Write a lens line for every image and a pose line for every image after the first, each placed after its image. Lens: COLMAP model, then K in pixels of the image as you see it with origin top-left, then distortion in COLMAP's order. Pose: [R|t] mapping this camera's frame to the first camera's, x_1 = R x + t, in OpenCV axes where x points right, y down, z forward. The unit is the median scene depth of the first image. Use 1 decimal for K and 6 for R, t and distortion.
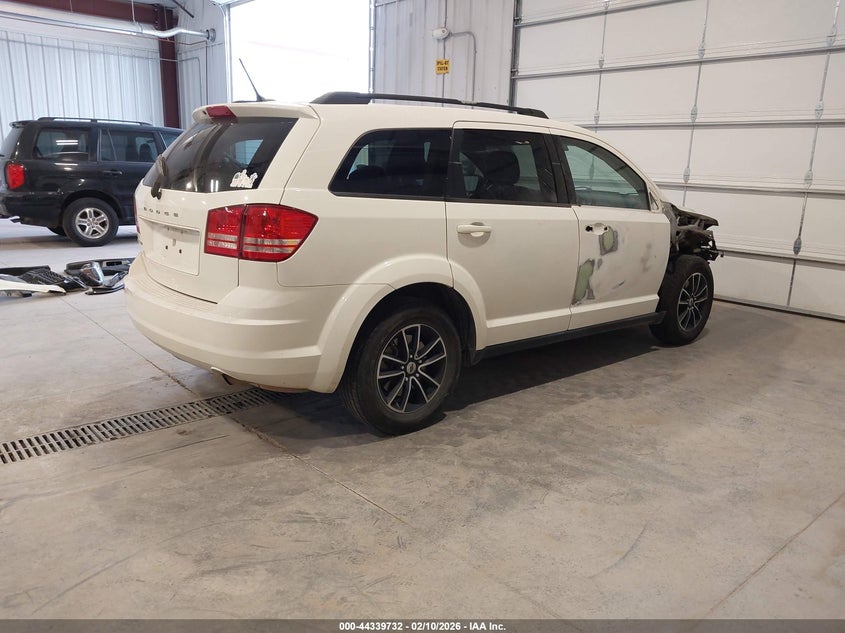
lens RADIAL K [[663.7, 0, 415.6], [0, 663.7, 319.6], [0, 0, 1]] dist [0.014175, -0.025235]
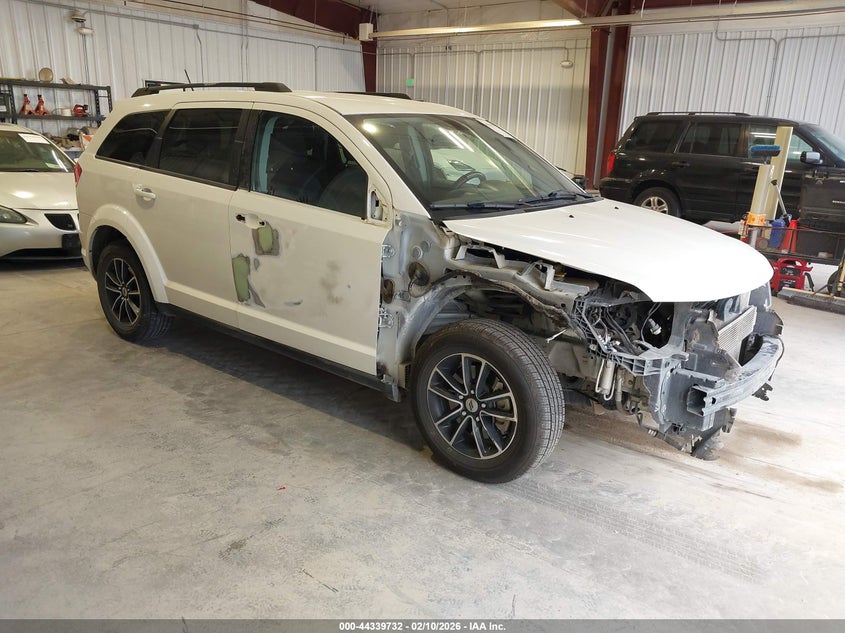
lens RADIAL K [[663.7, 0, 427.2], [0, 663.7, 311.7], [0, 0, 1]] dist [0.014175, -0.025235]
pose [[0.190267, 0.240415, -0.951840, 1.259242], [-0.252634, 0.948889, 0.189170, -0.267918], [0.948670, 0.204474, 0.241279, 1.140820]]
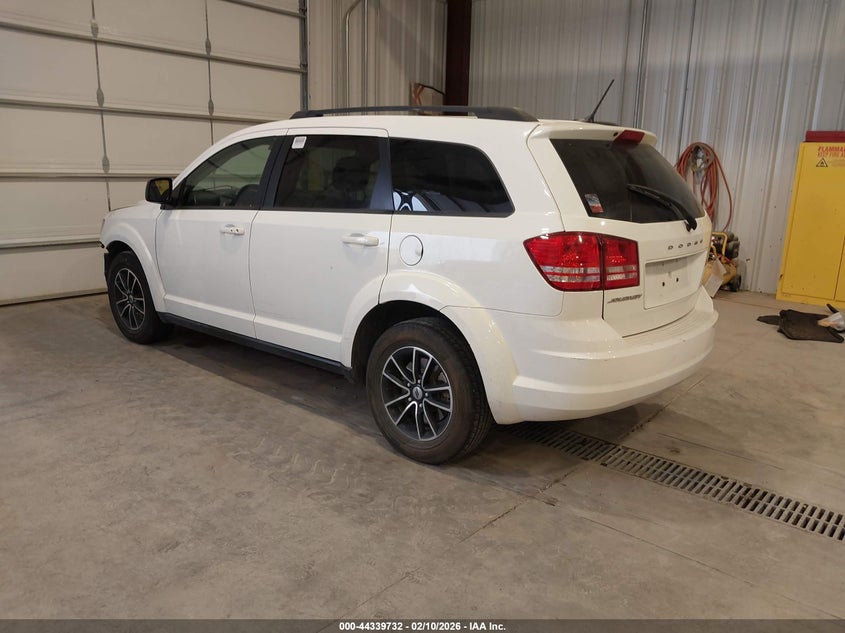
lens RADIAL K [[669.4, 0, 429.4], [0, 669.4, 322.0], [0, 0, 1]] dist [-0.014222, -0.005666]
pose [[-0.146434, -0.265771, 0.952850, -1.103781], [0.195309, 0.936505, 0.291227, -0.352783], [-0.969748, 0.228746, -0.085228, 1.271271]]
